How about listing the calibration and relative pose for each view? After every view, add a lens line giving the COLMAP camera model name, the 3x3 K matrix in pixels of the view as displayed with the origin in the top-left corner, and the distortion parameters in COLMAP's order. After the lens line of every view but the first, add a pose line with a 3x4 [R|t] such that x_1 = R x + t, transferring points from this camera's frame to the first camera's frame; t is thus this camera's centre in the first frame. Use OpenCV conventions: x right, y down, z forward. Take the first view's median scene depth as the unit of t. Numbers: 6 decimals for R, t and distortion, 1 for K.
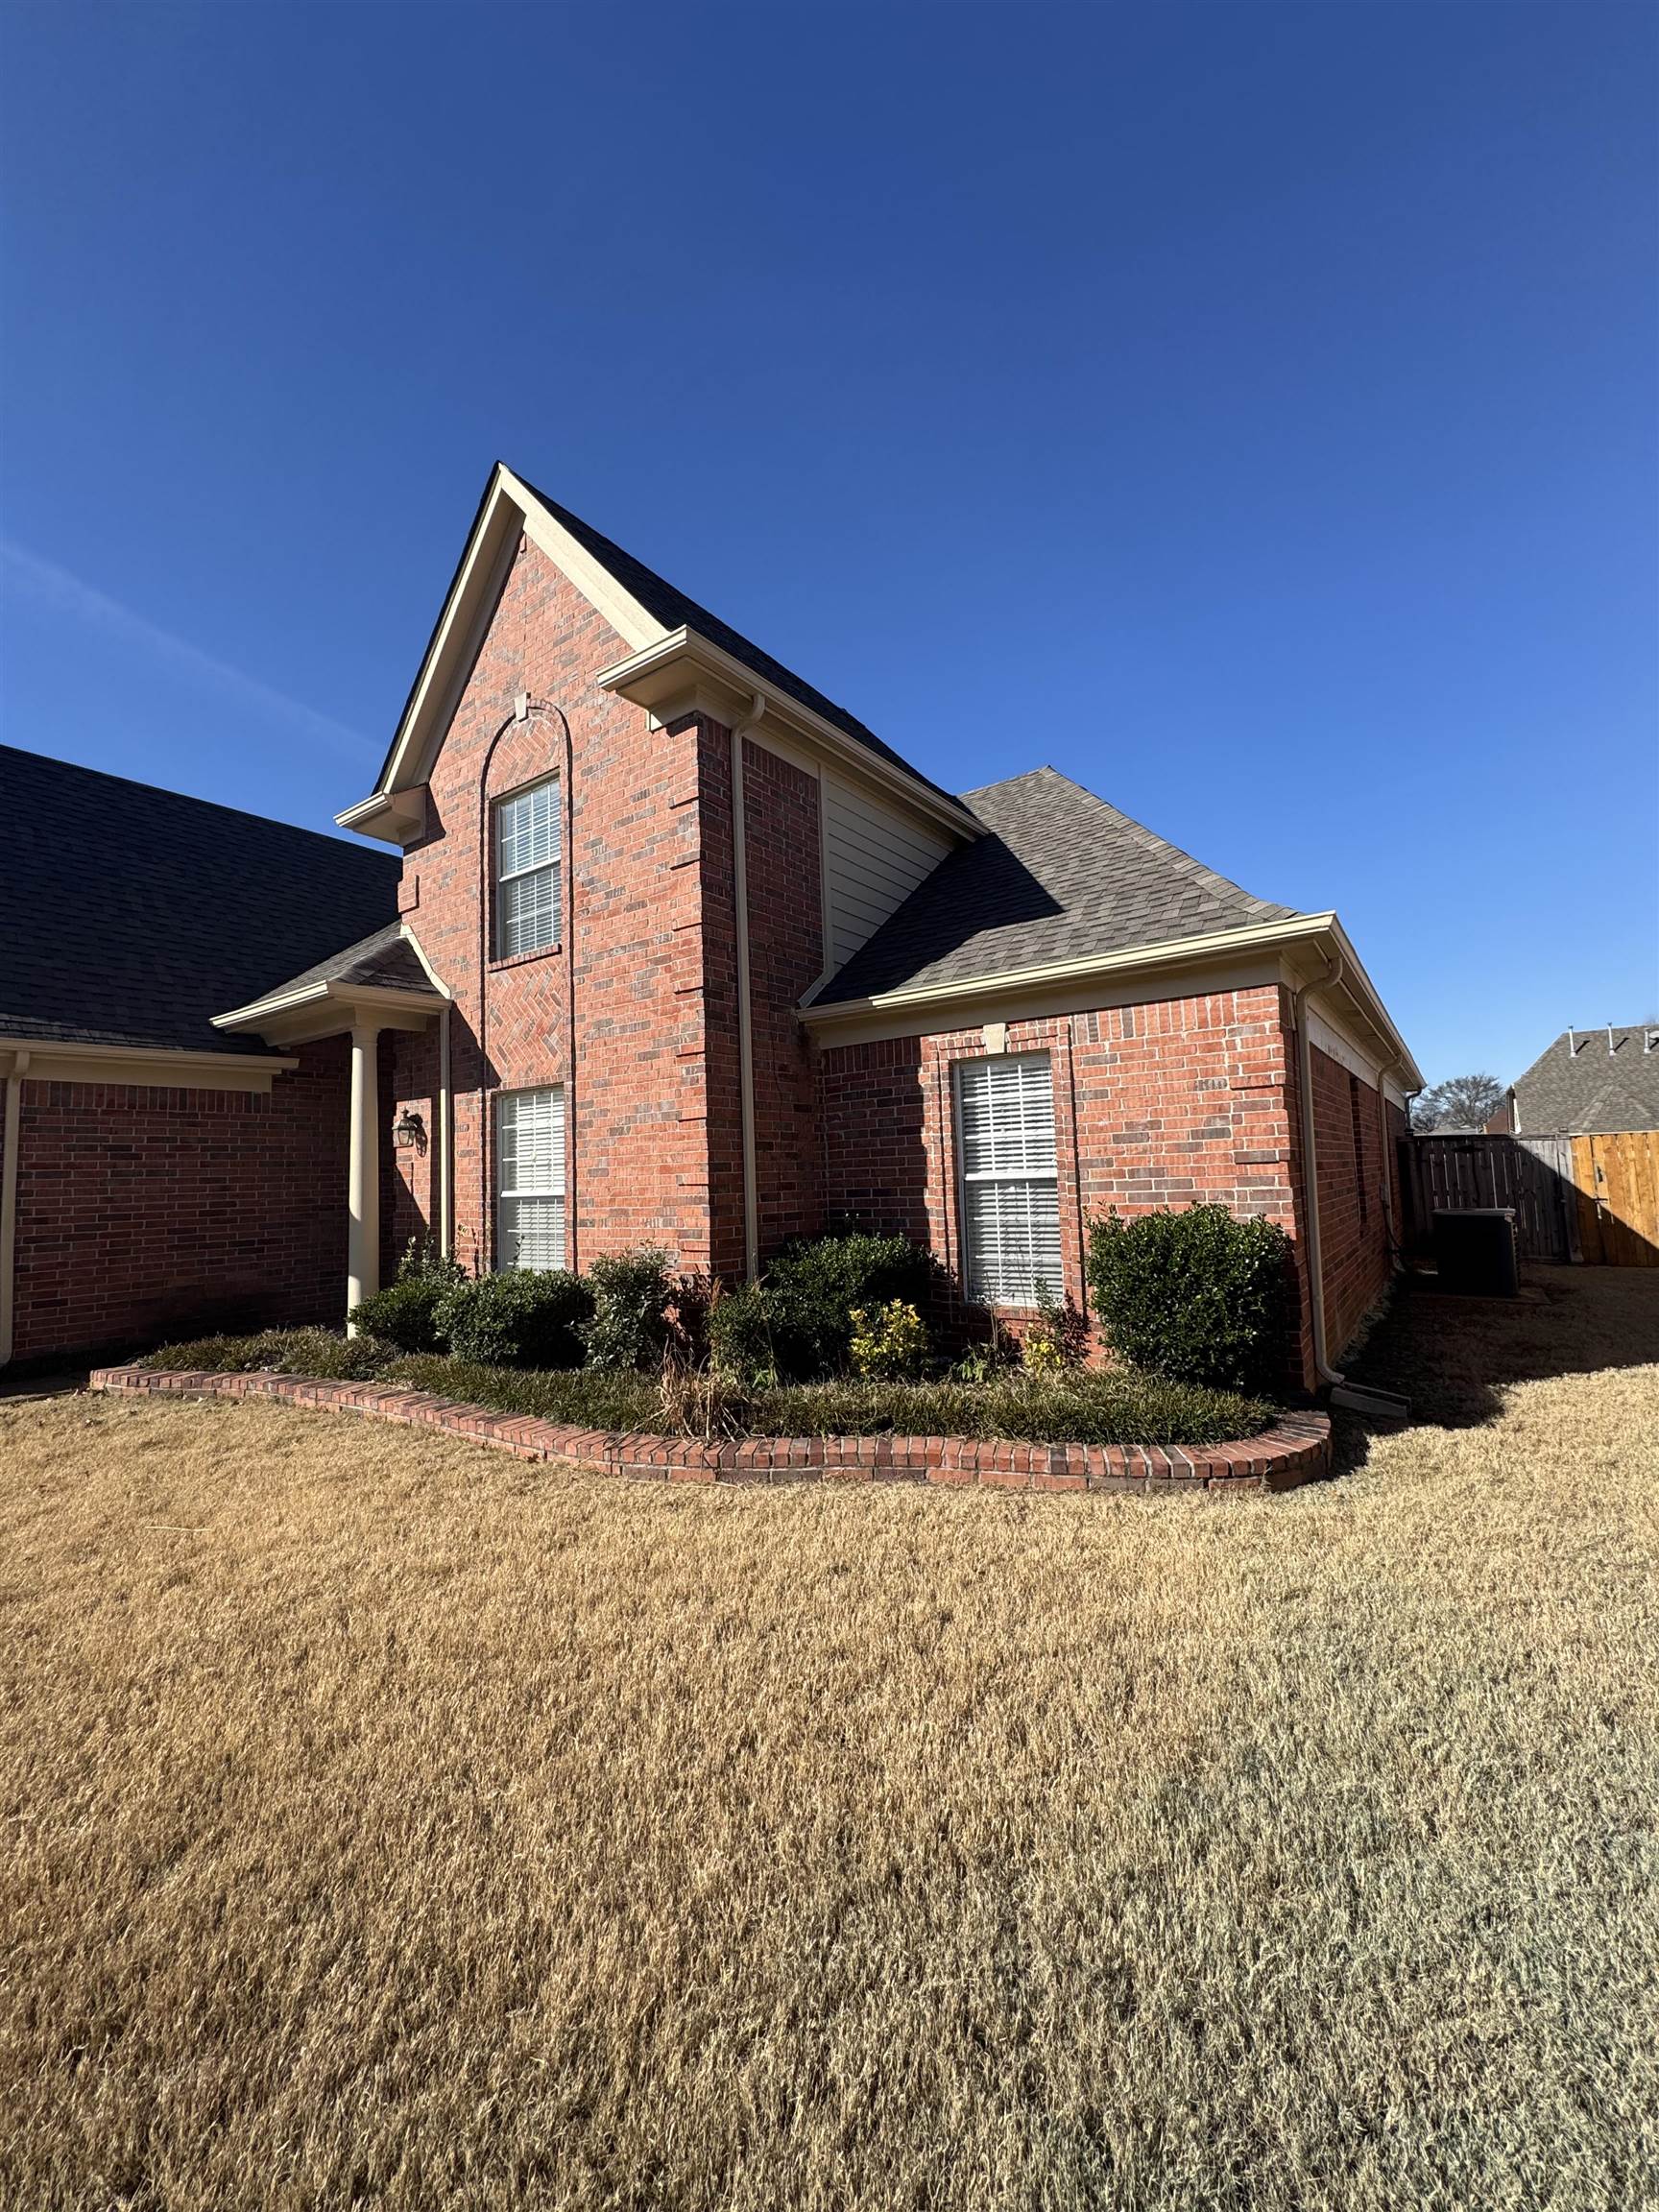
lens RADIAL K [[881.7, 0, 841.7], [0, 881.7, 1088.1], [0, 0, 1]] dist [-0.004877, 0.000372]
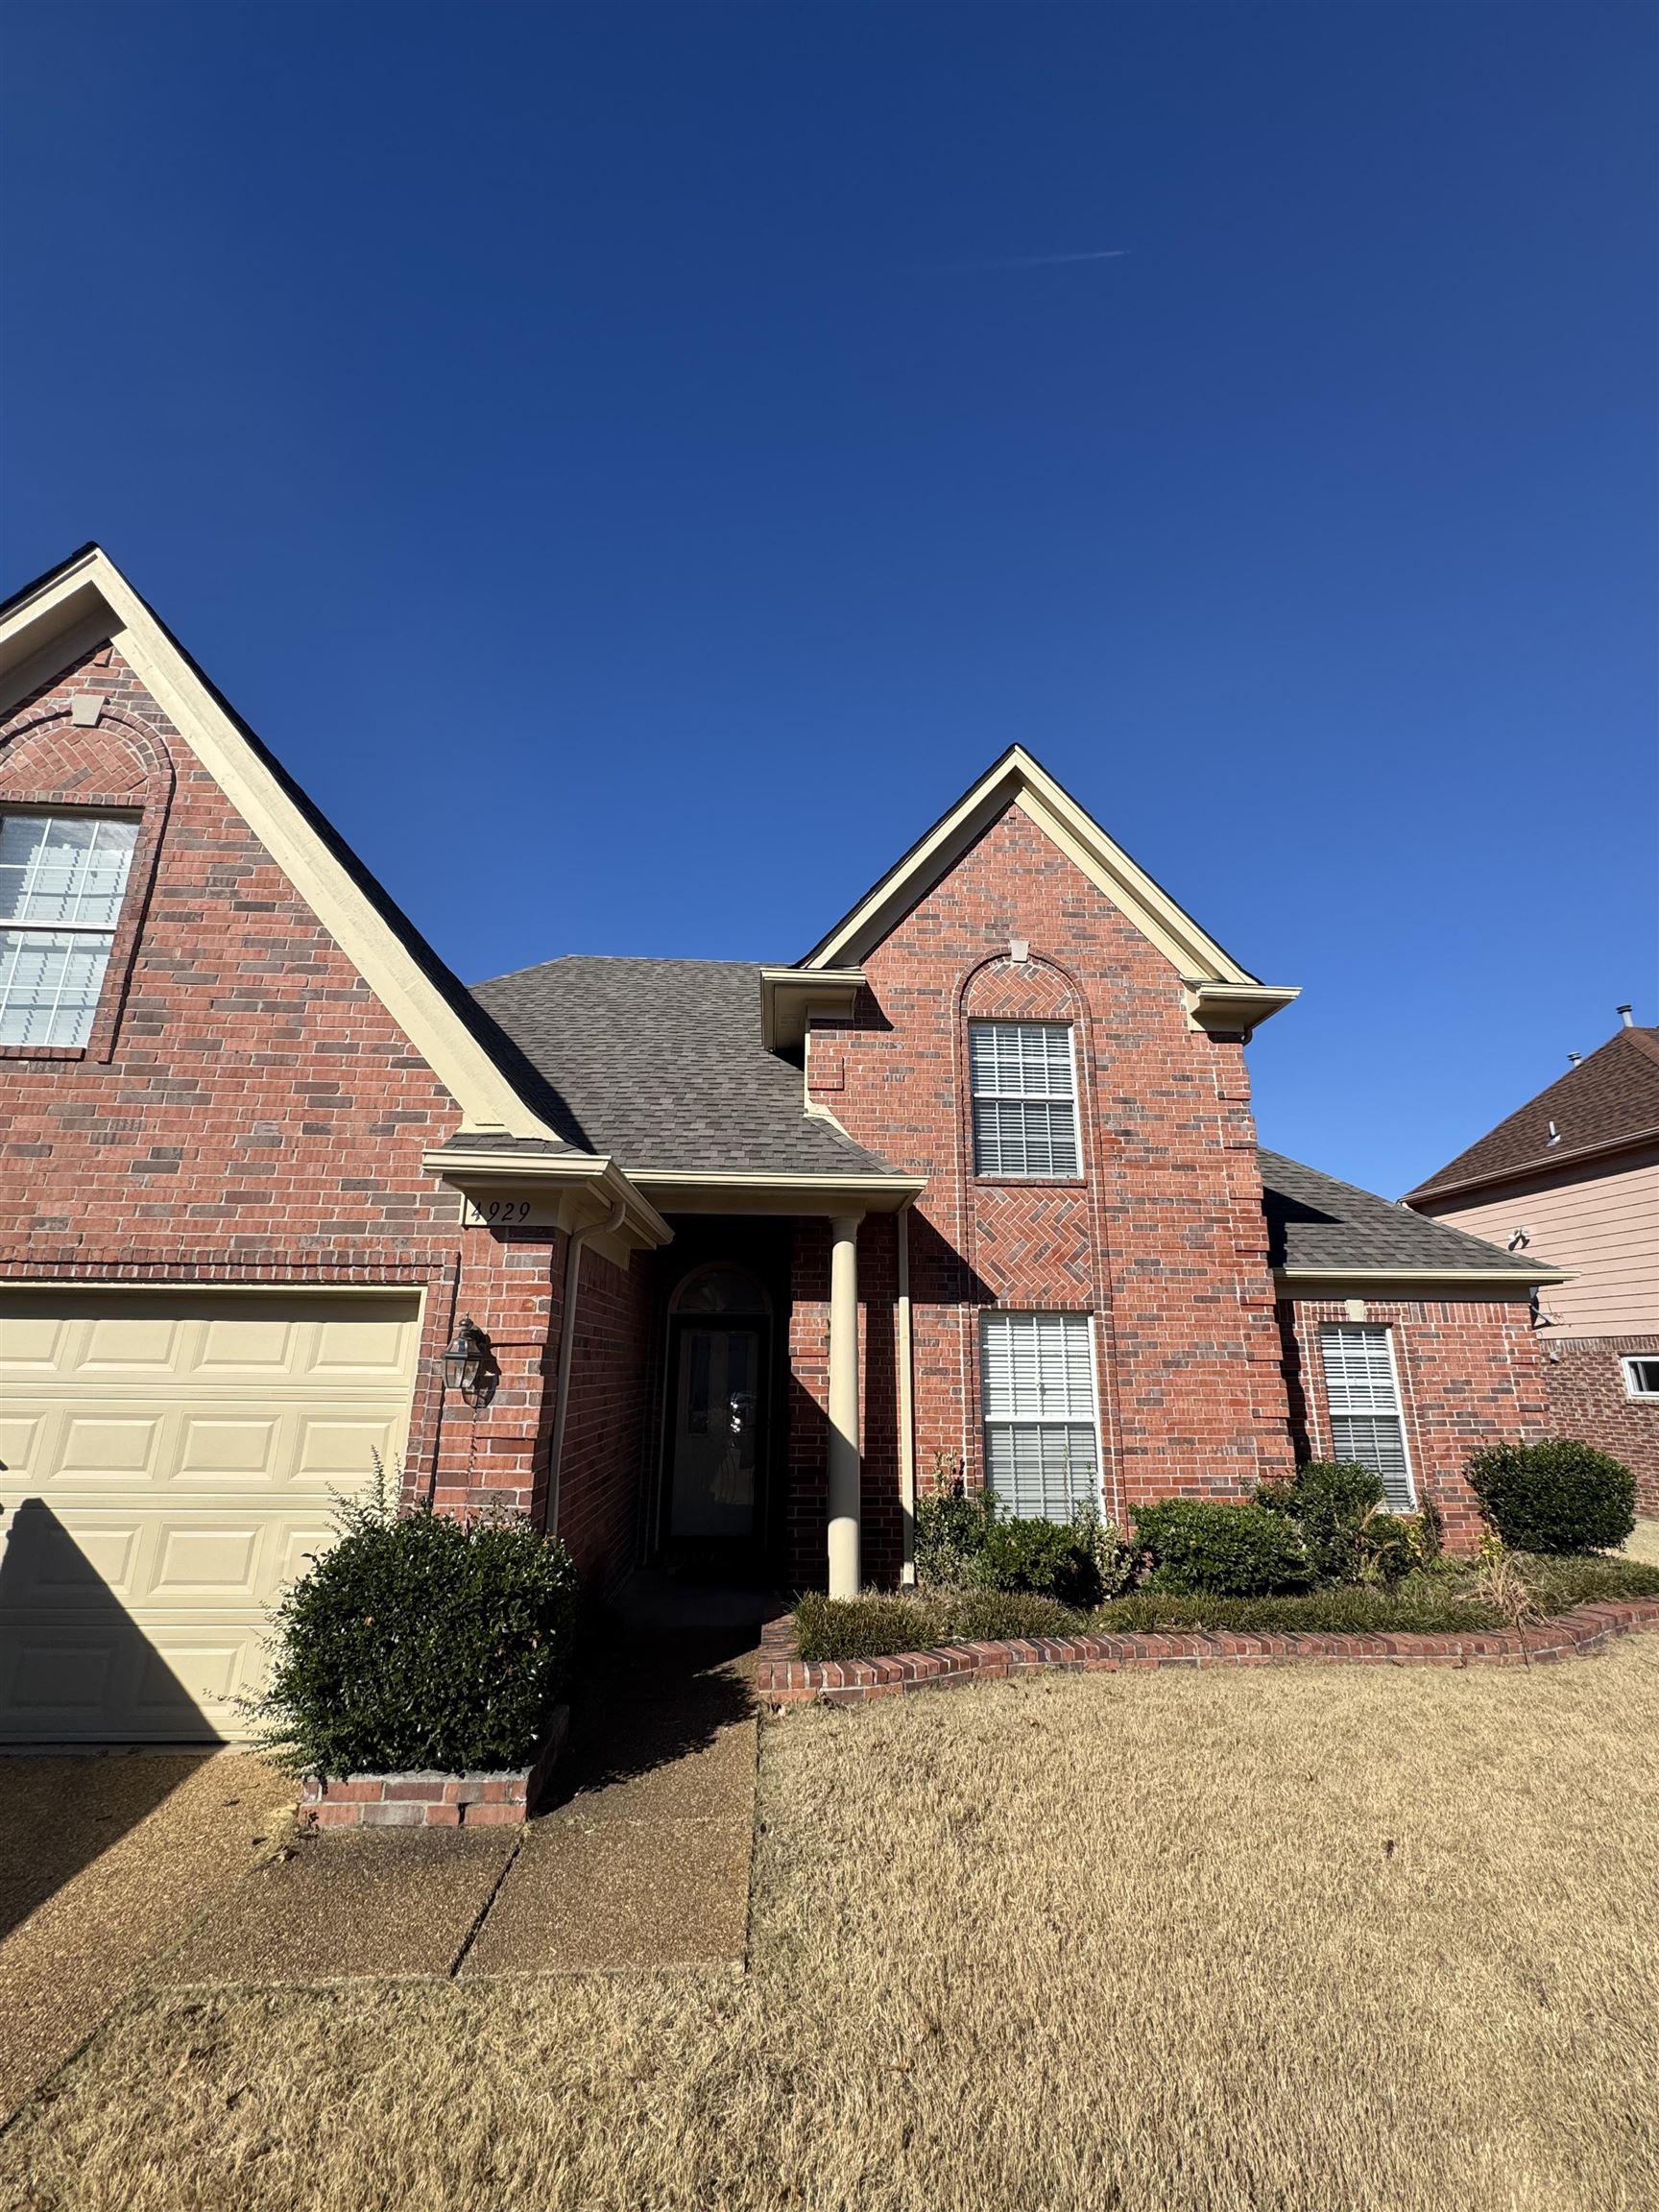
lens RADIAL K [[881.7, 0, 826.8], [0, 881.7, 1112.3], [0, 0, 1]] dist [-0.004877, 0.000372]
pose [[0.785384, 0.213674, 0.580961, -1.308896], [-0.100680, 0.970131, -0.220701, 0.030152], [-0.610767, 0.114844, 0.783438, 0.359035]]
